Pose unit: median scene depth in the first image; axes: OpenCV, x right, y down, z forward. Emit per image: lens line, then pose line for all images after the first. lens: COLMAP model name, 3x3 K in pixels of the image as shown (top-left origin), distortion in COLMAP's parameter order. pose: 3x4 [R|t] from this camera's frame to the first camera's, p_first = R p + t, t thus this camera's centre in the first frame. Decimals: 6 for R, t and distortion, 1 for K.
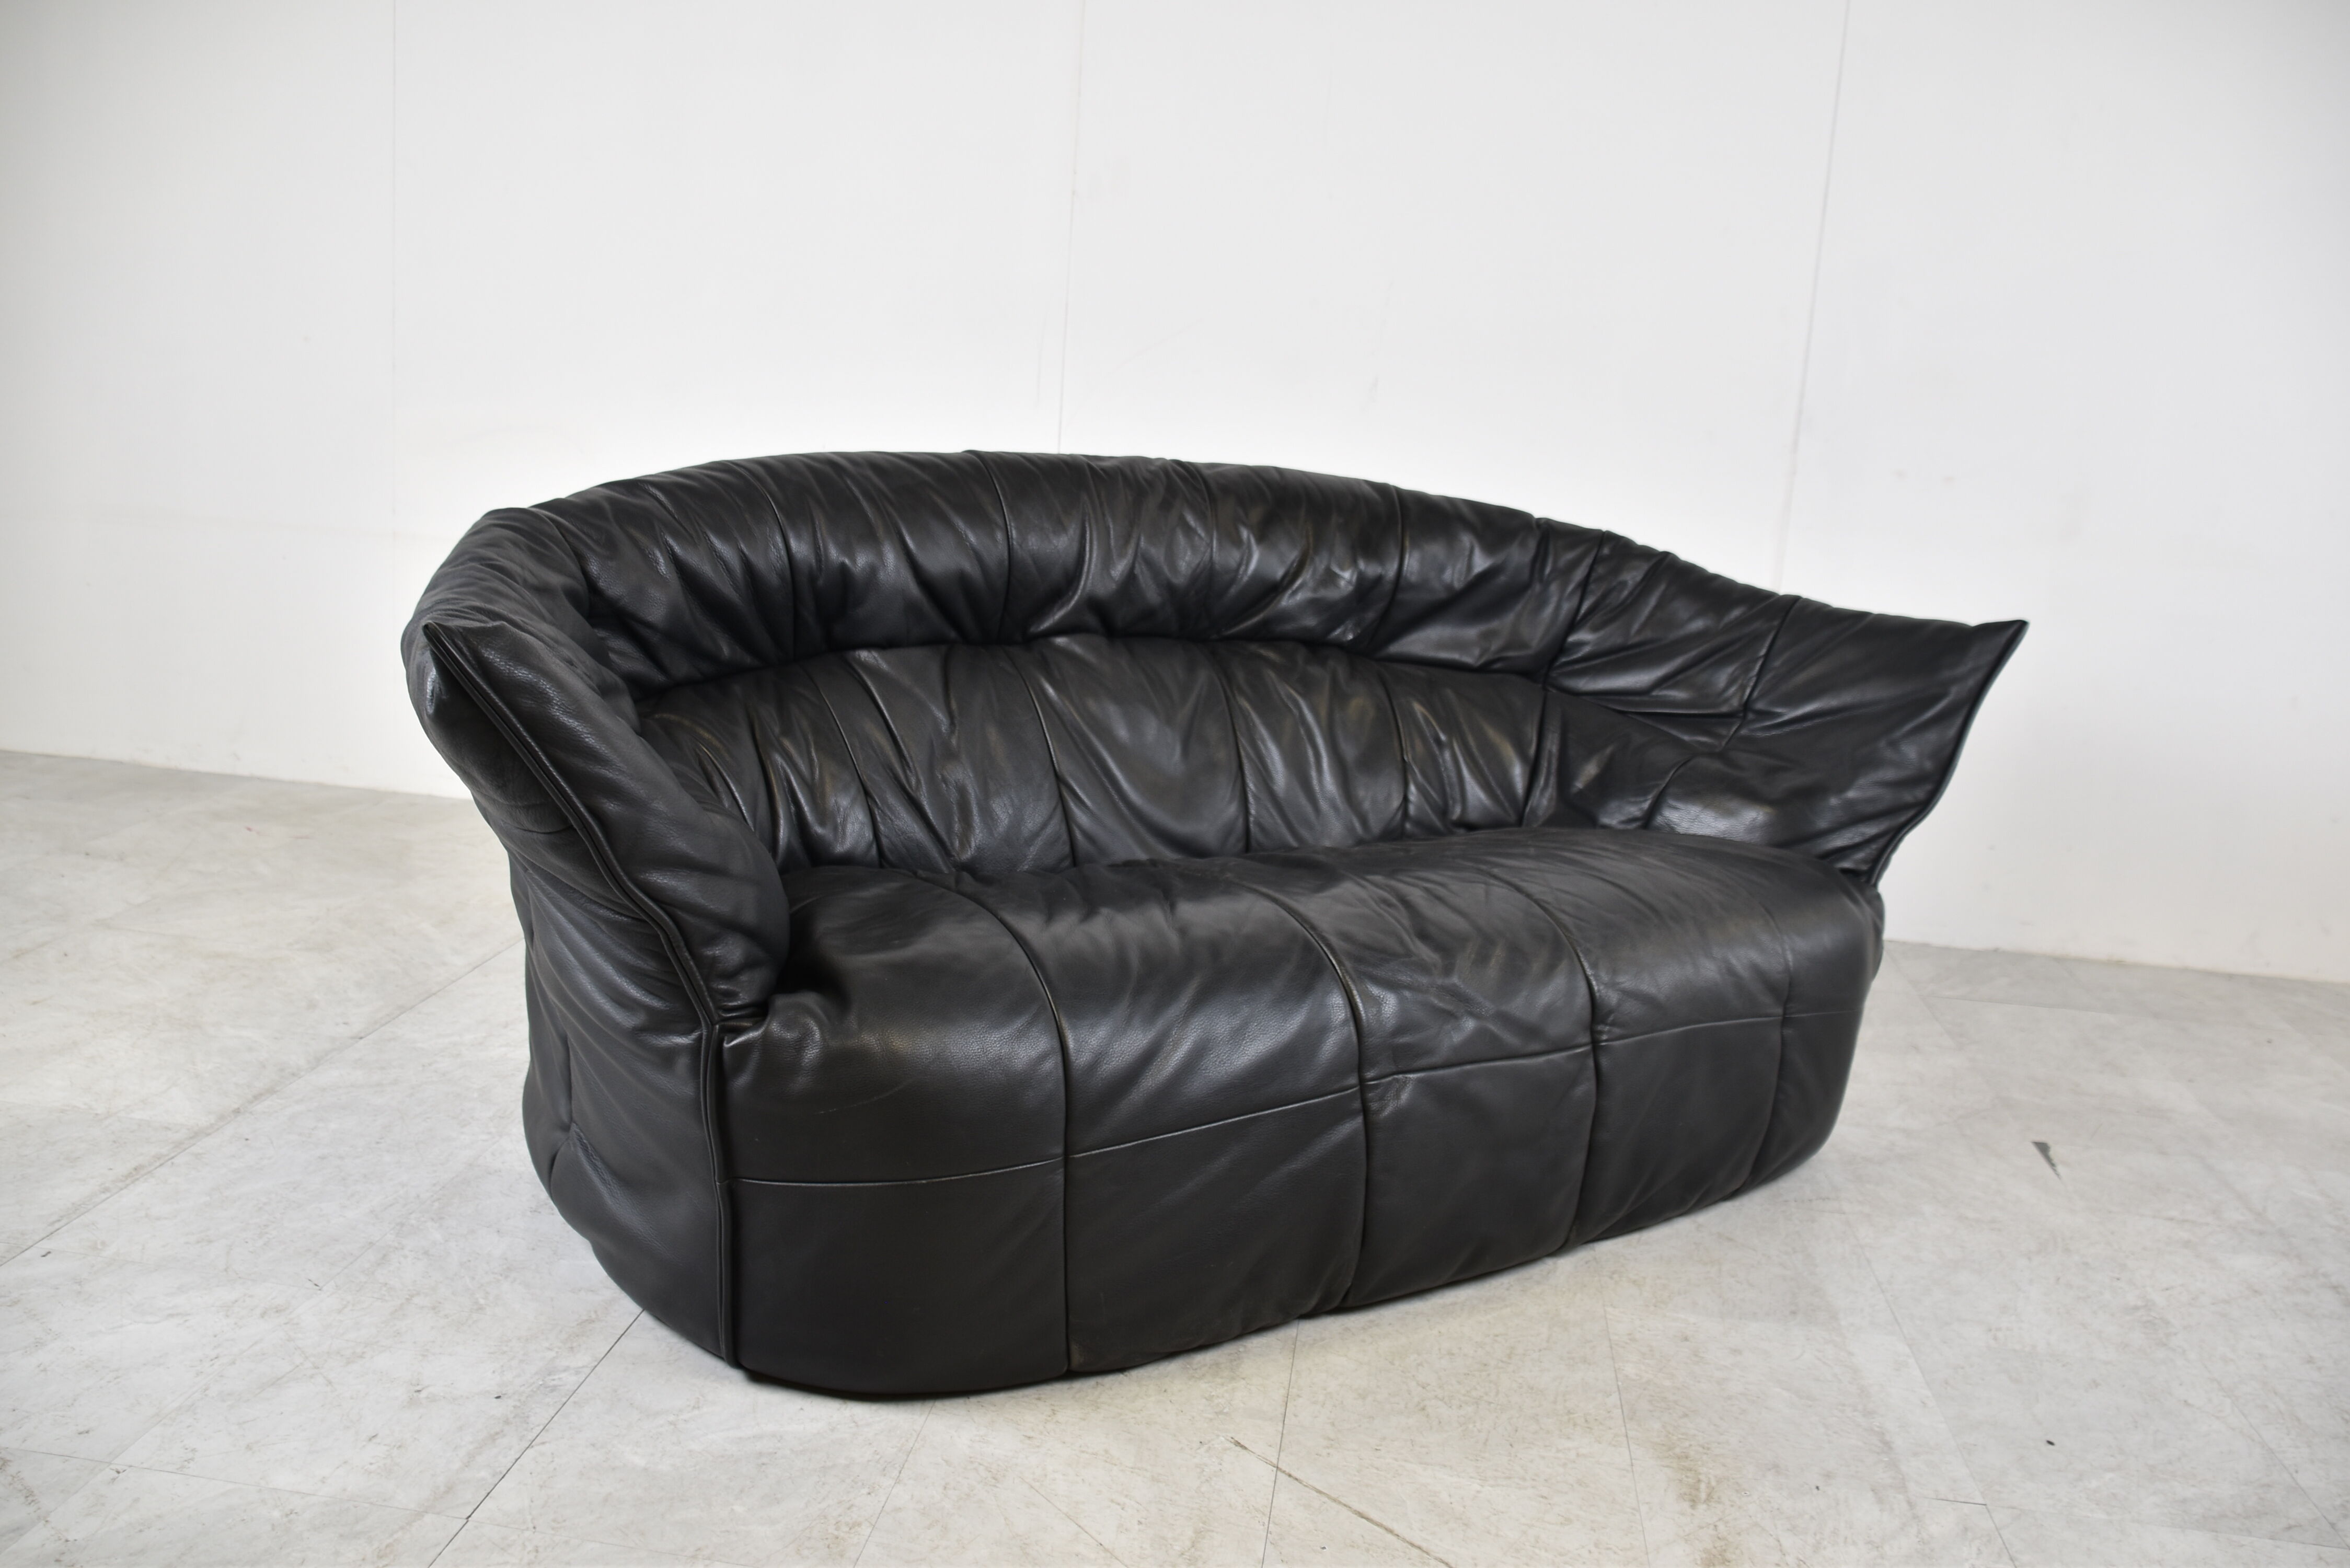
lens RADIAL K [[1959.7, 0, 1180.3], [0, 1959.7, 795.1], [0, 0, 1]] dist [-0.134413, 0.113410]
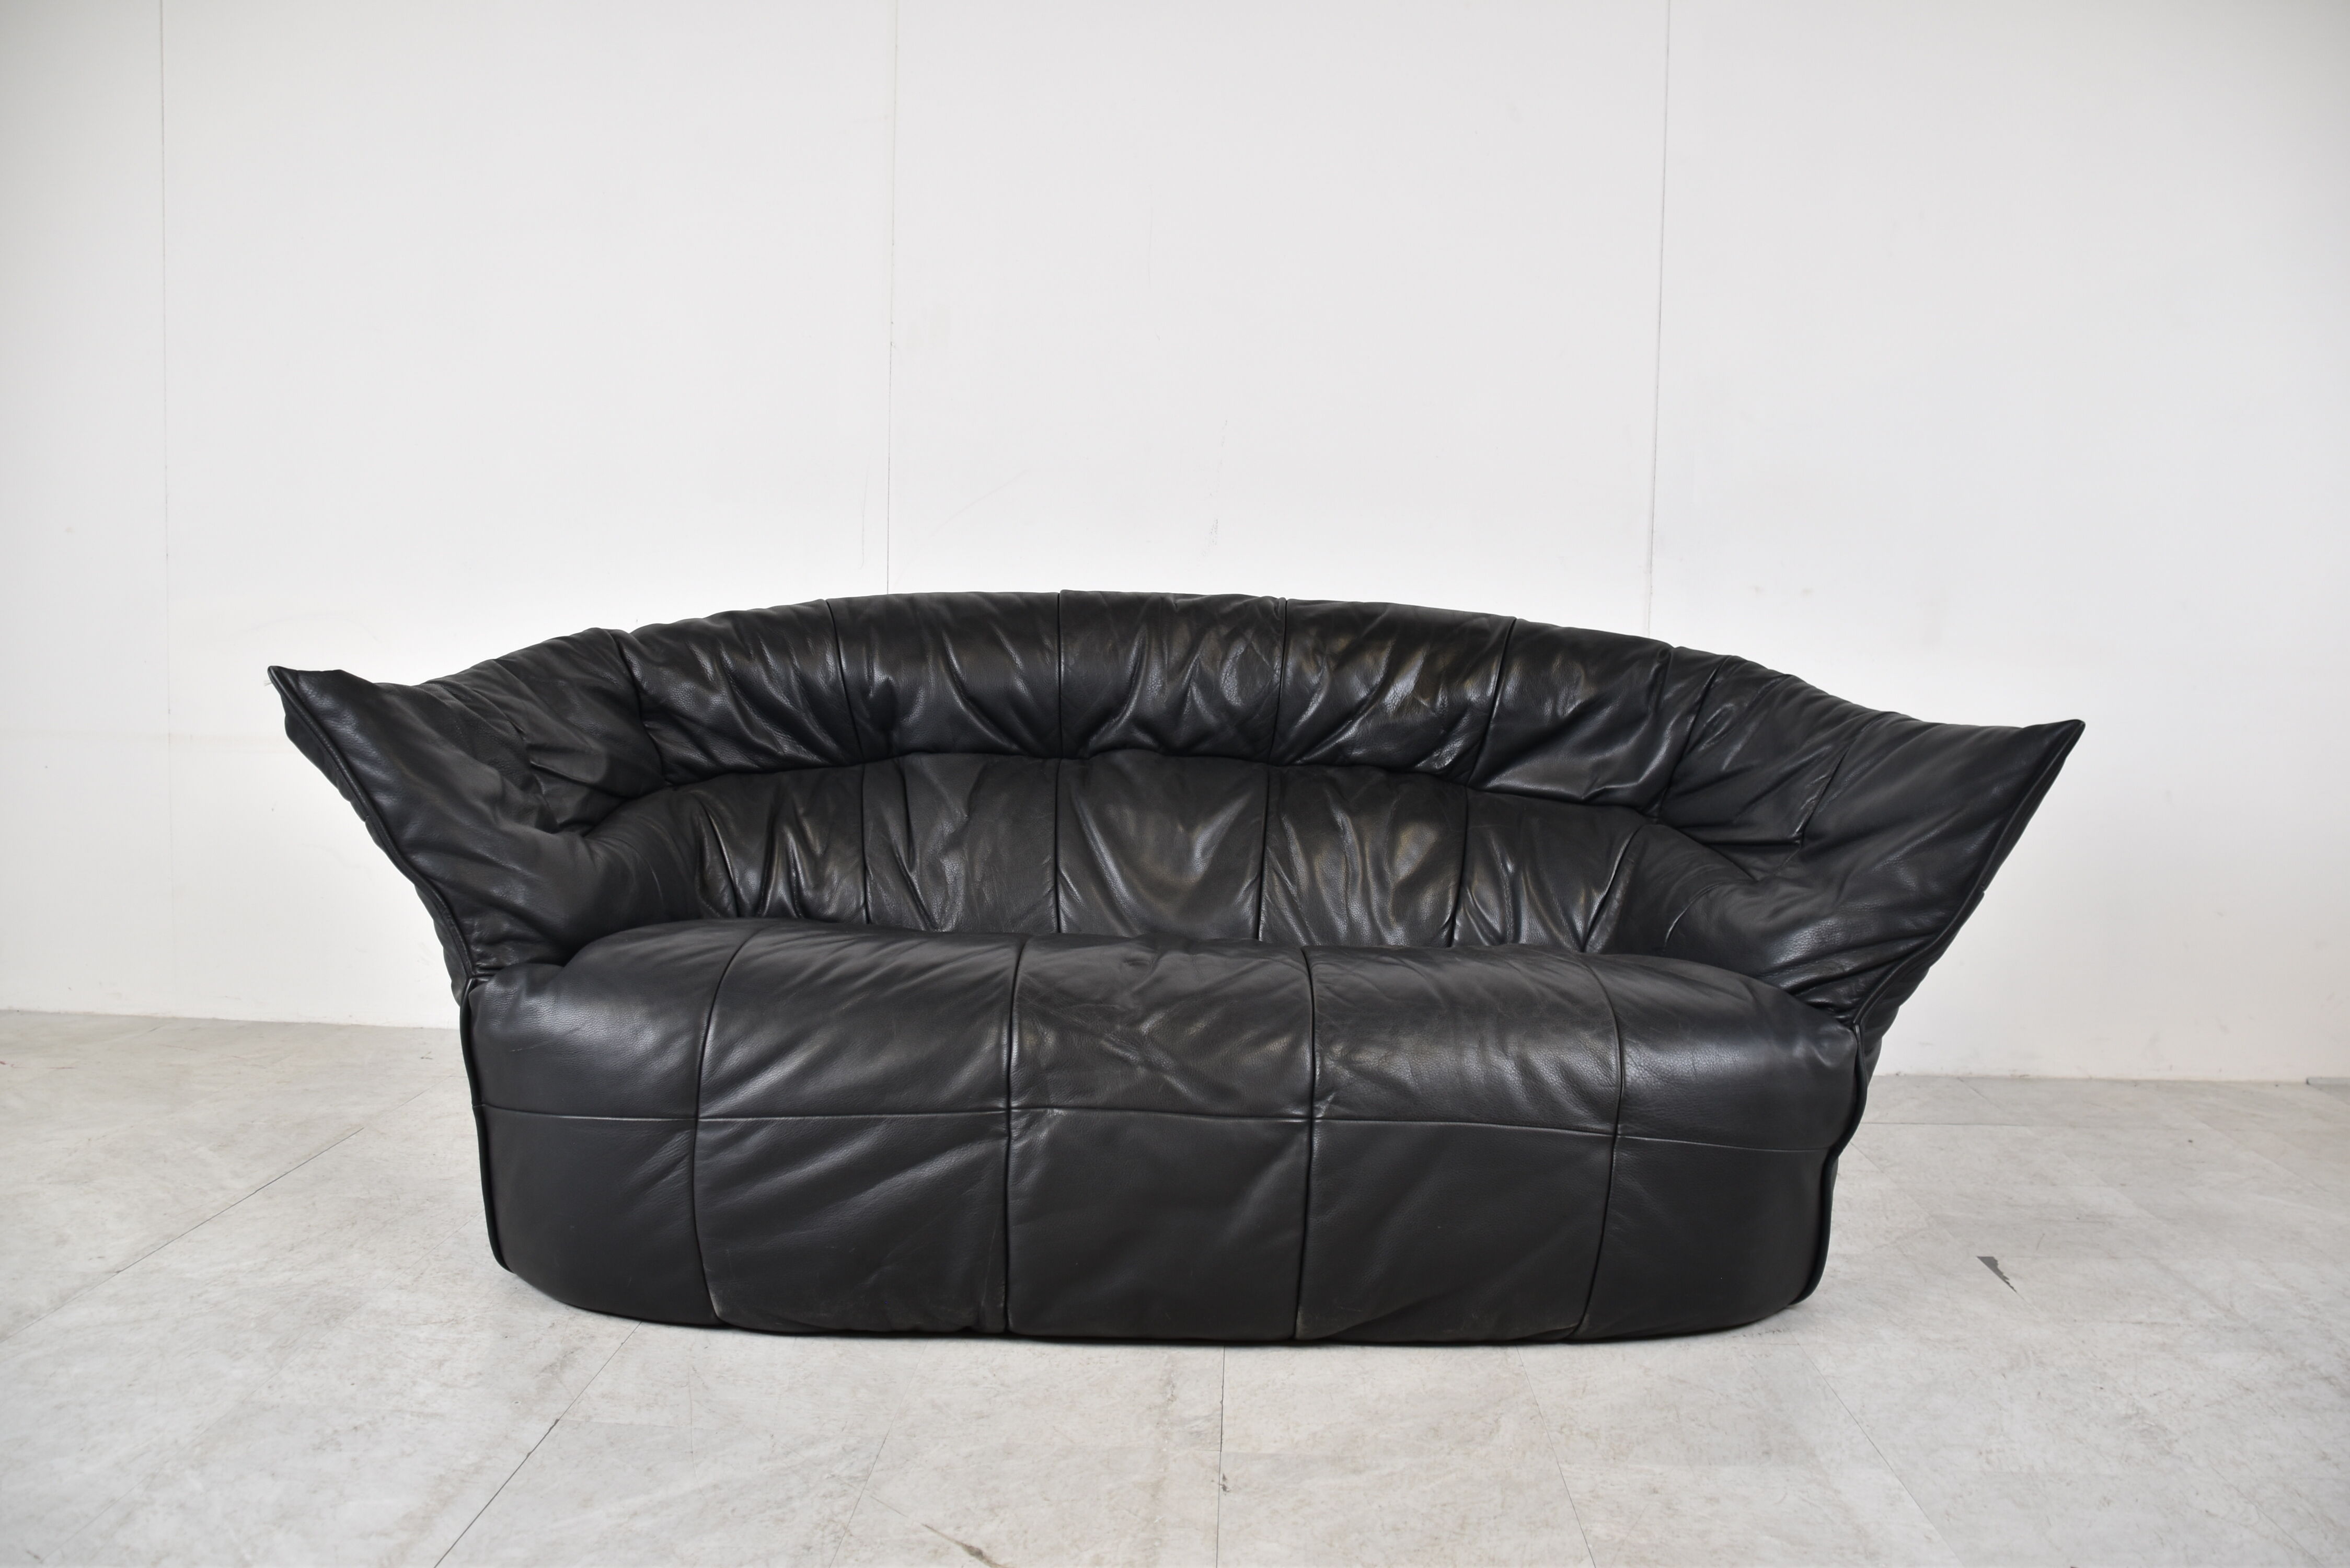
lens RADIAL K [[1961.3, 0, 1186.5], [0, 1961.3, 787.9], [0, 0, 1]] dist [-0.141551, 0.121214]
pose [[0.994471, -0.052501, 0.090945, -0.015063], [0.063209, 0.990859, -0.119179, 0.054278], [-0.083857, 0.124269, 0.988699, 0.108198]]
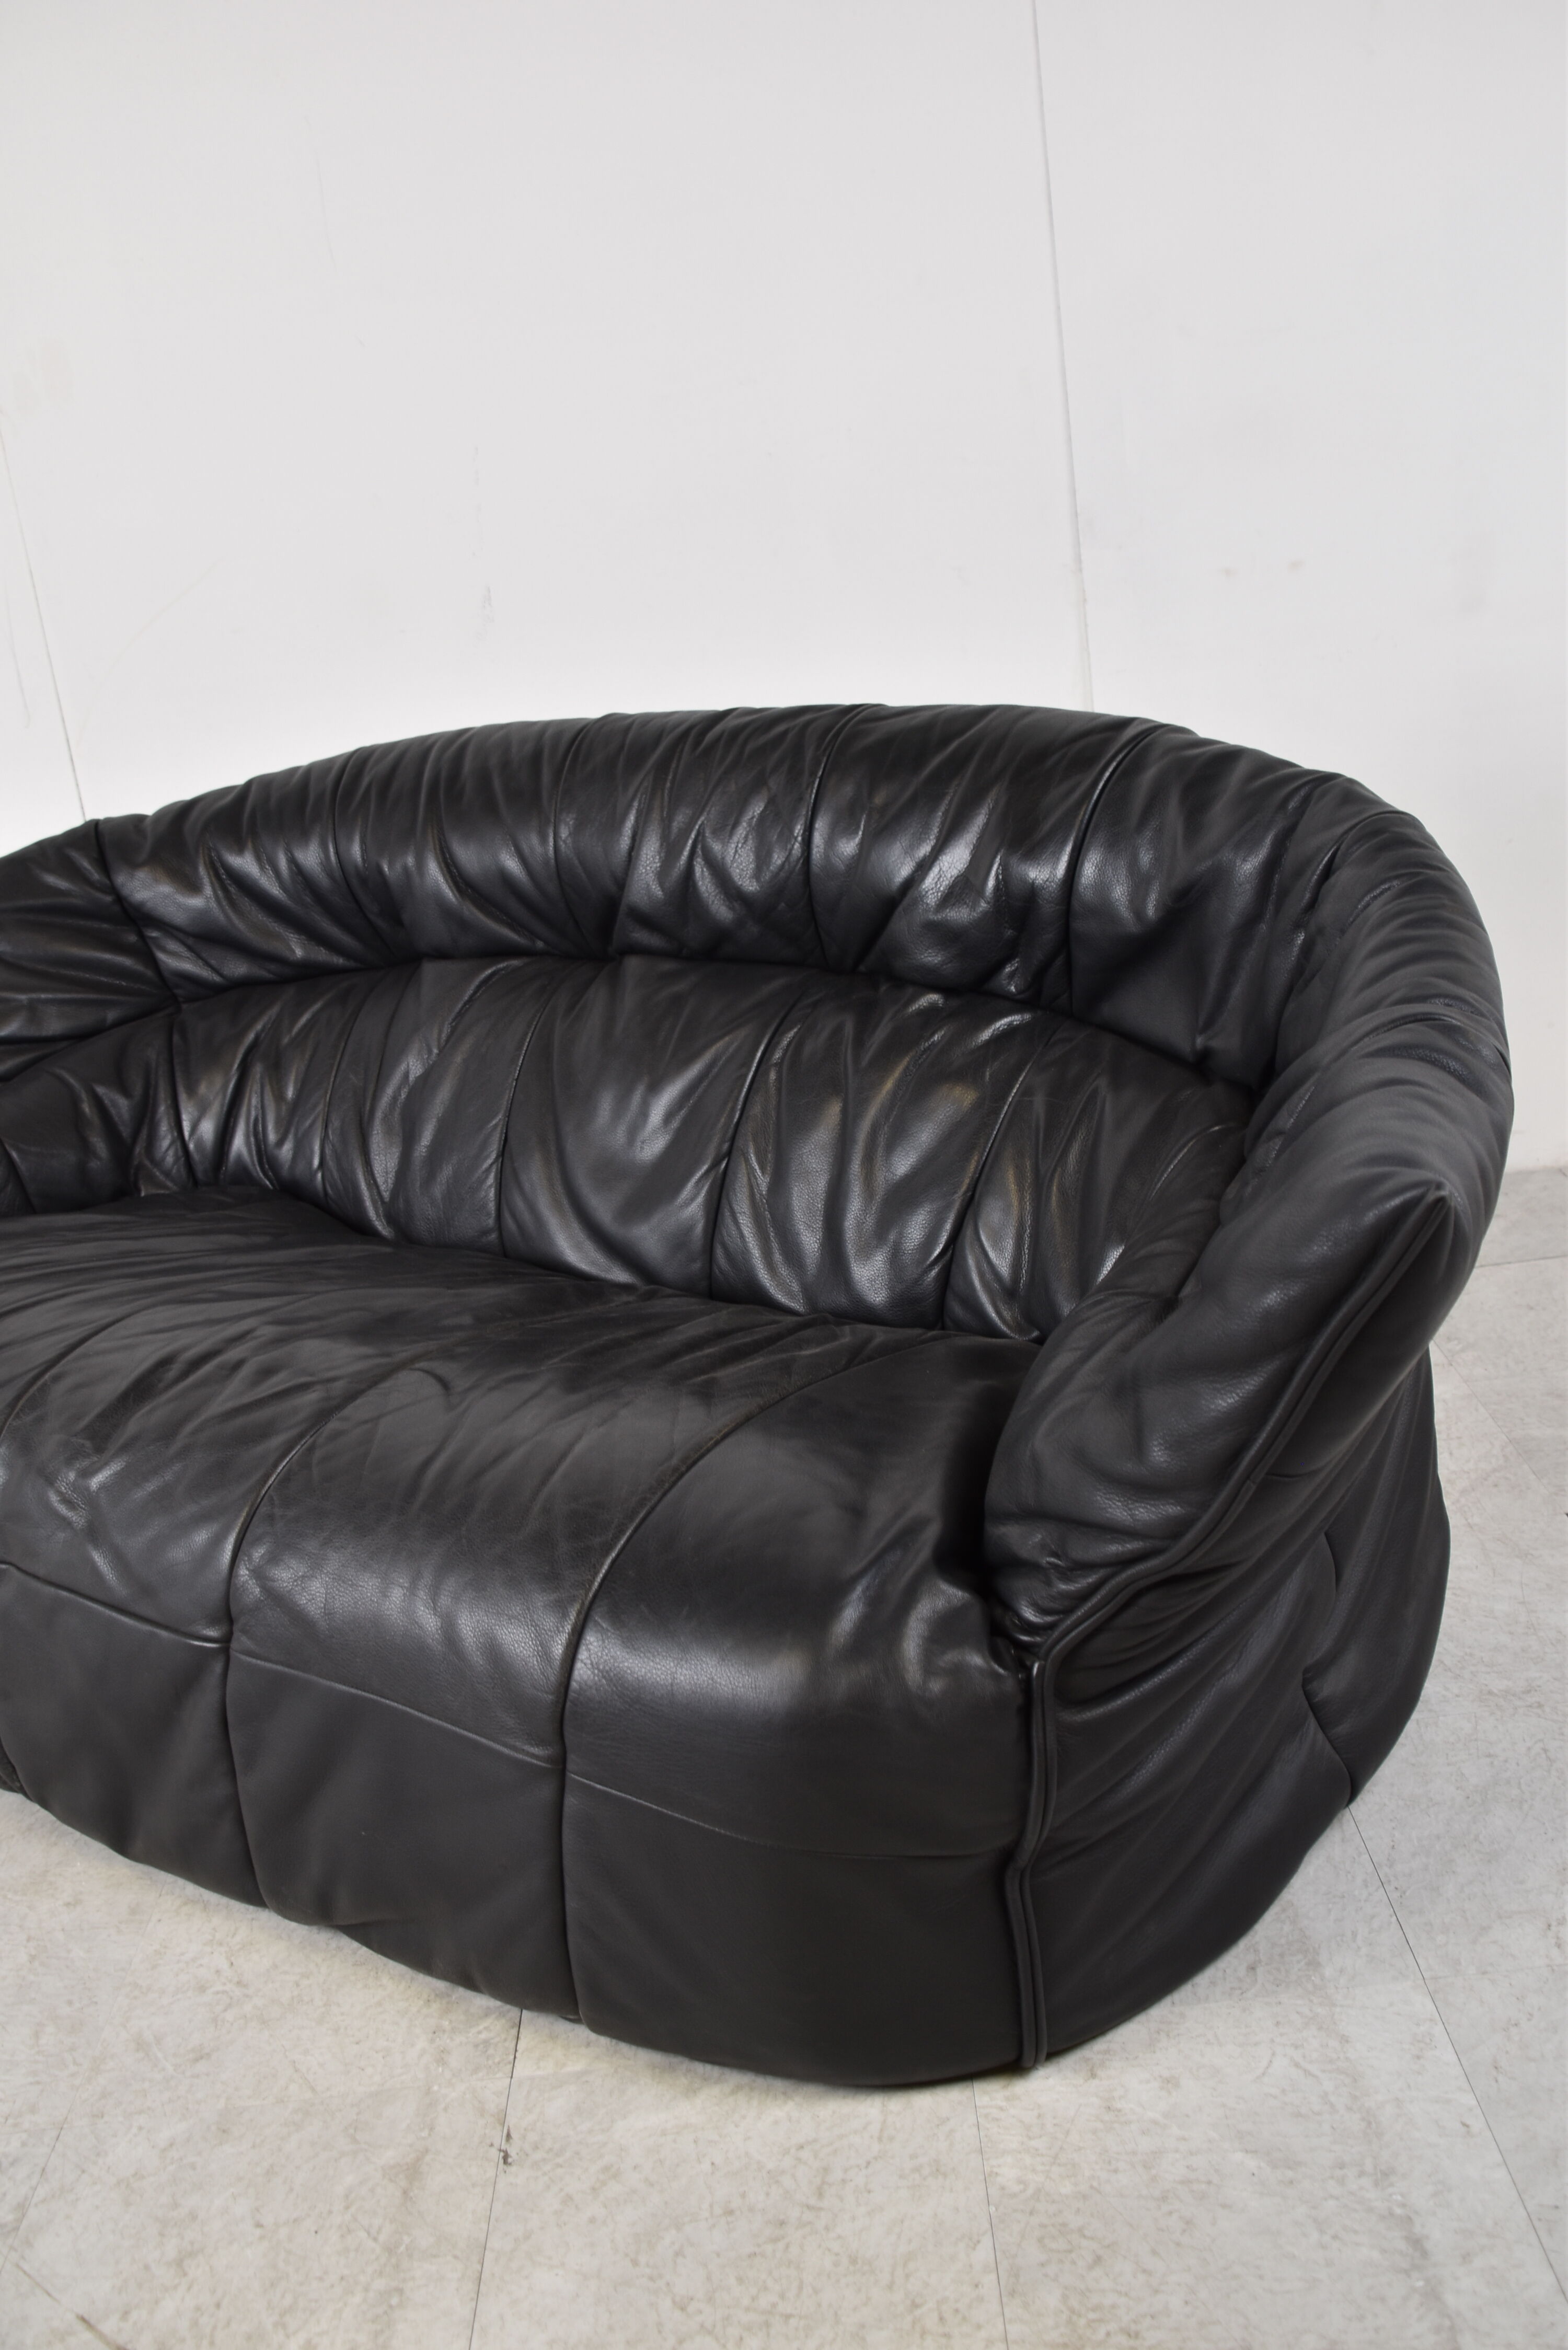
lens RADIAL K [[2225.4, 0, 800.9], [0, 2225.4, 1171.2], [0, 0, 1]] dist [-0.093624, 0.180832]
pose [[0.972287, -0.220760, 0.076963, 0.180412], [0.213211, 0.972329, 0.095481, -0.105540], [-0.095911, -0.076426, 0.992452, 0.304155]]
